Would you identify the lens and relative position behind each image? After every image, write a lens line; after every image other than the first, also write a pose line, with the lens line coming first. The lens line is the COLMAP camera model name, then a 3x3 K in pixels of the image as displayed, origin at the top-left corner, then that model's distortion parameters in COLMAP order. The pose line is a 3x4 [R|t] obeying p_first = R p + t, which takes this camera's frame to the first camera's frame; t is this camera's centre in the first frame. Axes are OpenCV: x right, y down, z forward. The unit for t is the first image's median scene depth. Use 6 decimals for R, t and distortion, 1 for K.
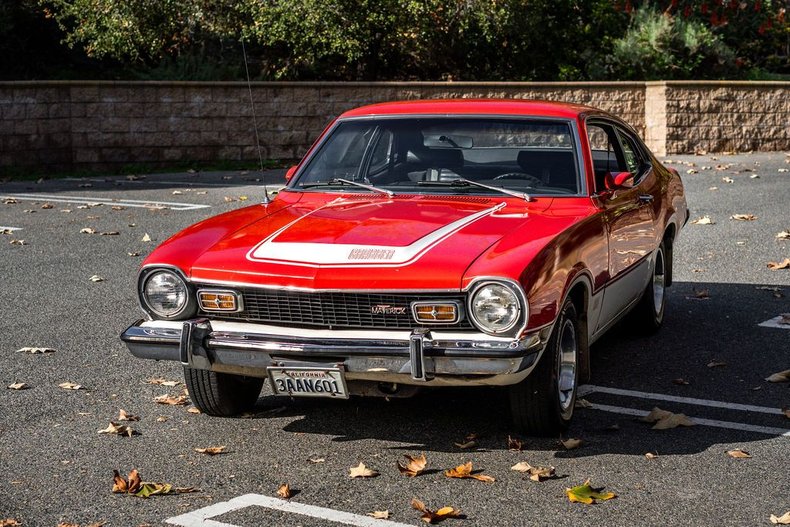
lens RADIAL K [[1698.1, 0, 391.7], [0, 1698.1, 259.9], [0, 0, 1]] dist [0.033872, 0.000000]
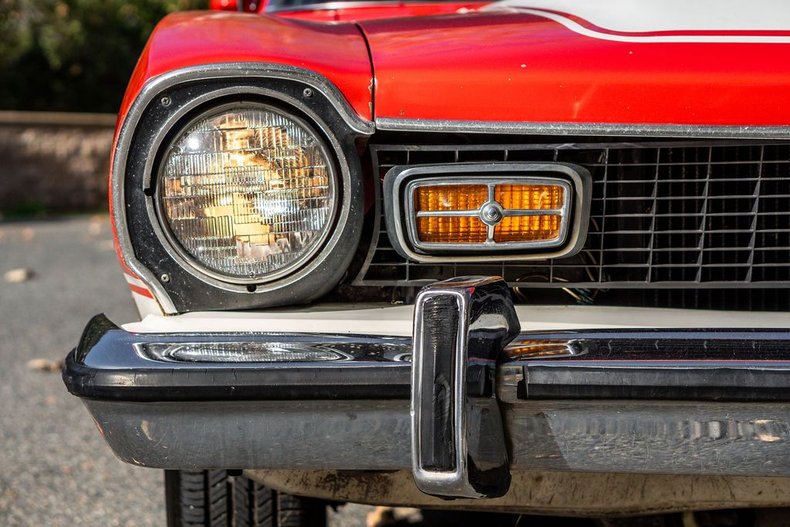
lens RADIAL K [[1698.1, 0, 401.5], [0, 1698.1, 264.9], [0, 0, 1]] dist [0.033872, 0.000000]
pose [[0.944993, -0.019920, 0.326483, -0.191721], [0.039406, 0.997807, -0.053179, 0.043739], [-0.324708, 0.063119, 0.943706, 0.766772]]
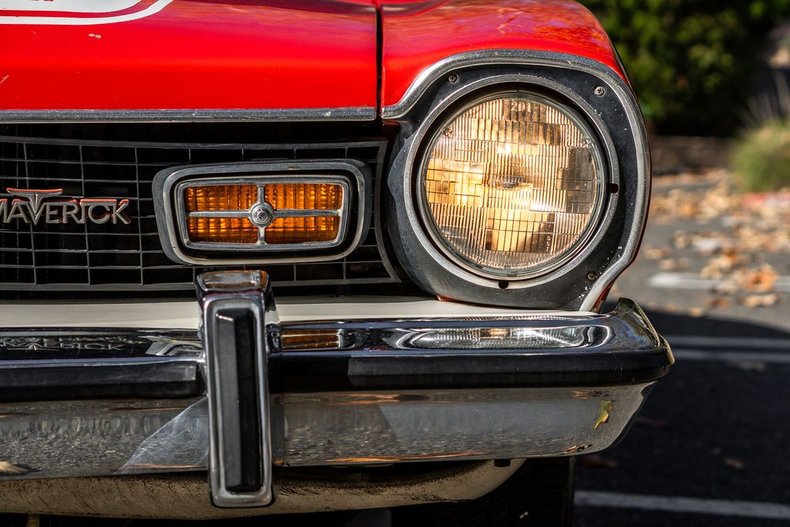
lens RADIAL K [[1698.1, 0, 401.3], [0, 1698.1, 265.7], [0, 0, 1]] dist [0.033872, 0.000000]
pose [[0.936290, -0.011364, 0.351044, -0.038205], [0.028706, 0.998609, -0.044236, 0.047110], [-0.350053, 0.051495, 0.935313, 0.731009]]
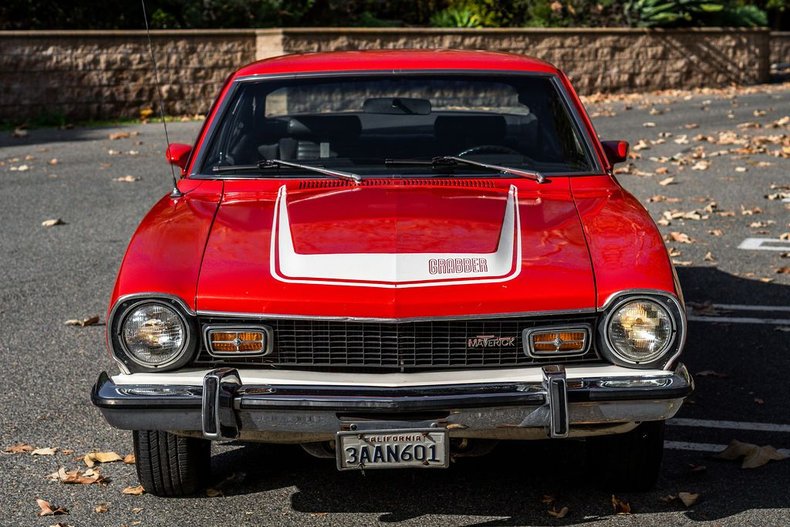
lens RADIAL K [[1872.9, 0, 406.7], [0, 1872.9, 301.2], [0, 0, 1]] dist [0.081162, 0.000000]
pose [[0.953186, -0.052316, 0.297825, -0.263045], [0.040875, 0.998172, 0.044520, -0.023914], [-0.299610, -0.030262, 0.953582, 0.235902]]
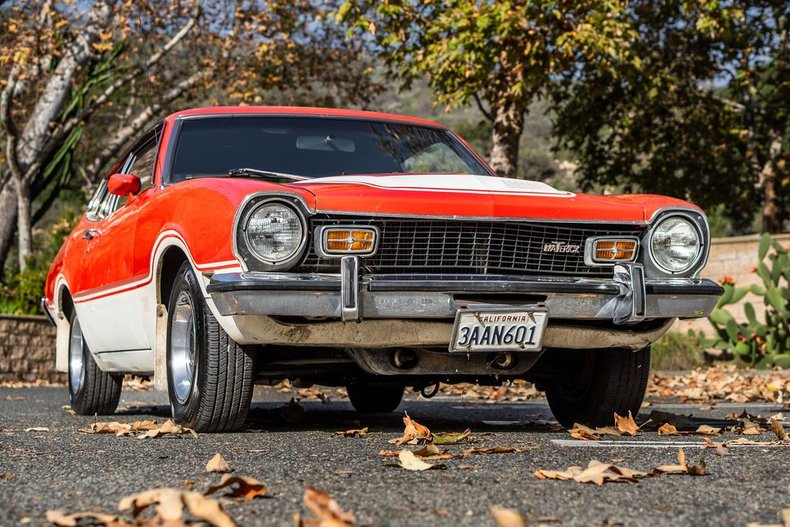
lens RADIAL K [[1698.1, 0, 396.9], [0, 1698.1, 261.8], [0, 0, 1]] dist [0.033872, 0.000000]
pose [[0.807338, 0.044757, 0.588390, -0.534746], [0.065811, 0.984069, -0.165157, 0.161643], [-0.586408, 0.172060, 0.791531, 0.371797]]
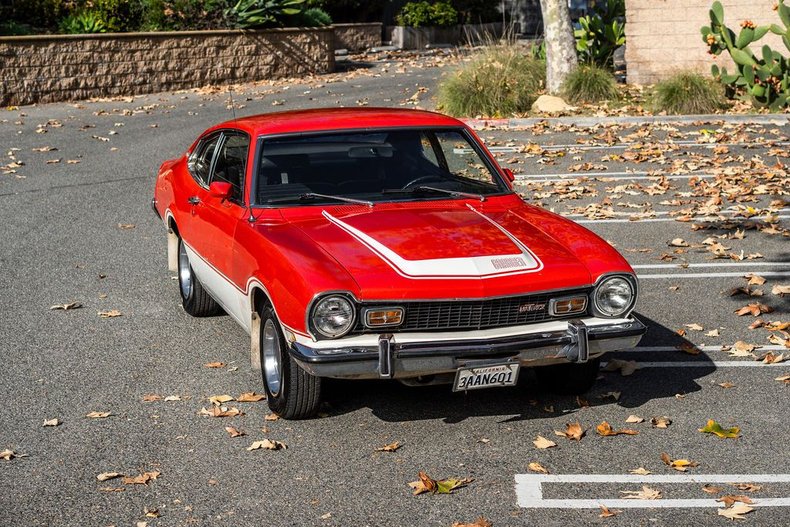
lens RADIAL K [[1698.1, 0, 396.2], [0, 1698.1, 256.8], [0, 0, 1]] dist [0.033872, 0.000000]
pose [[0.828775, -0.100784, 0.550431, -0.711488], [0.076436, 0.994817, 0.067063, -0.090883], [-0.554336, -0.013508, 0.832183, 0.047763]]
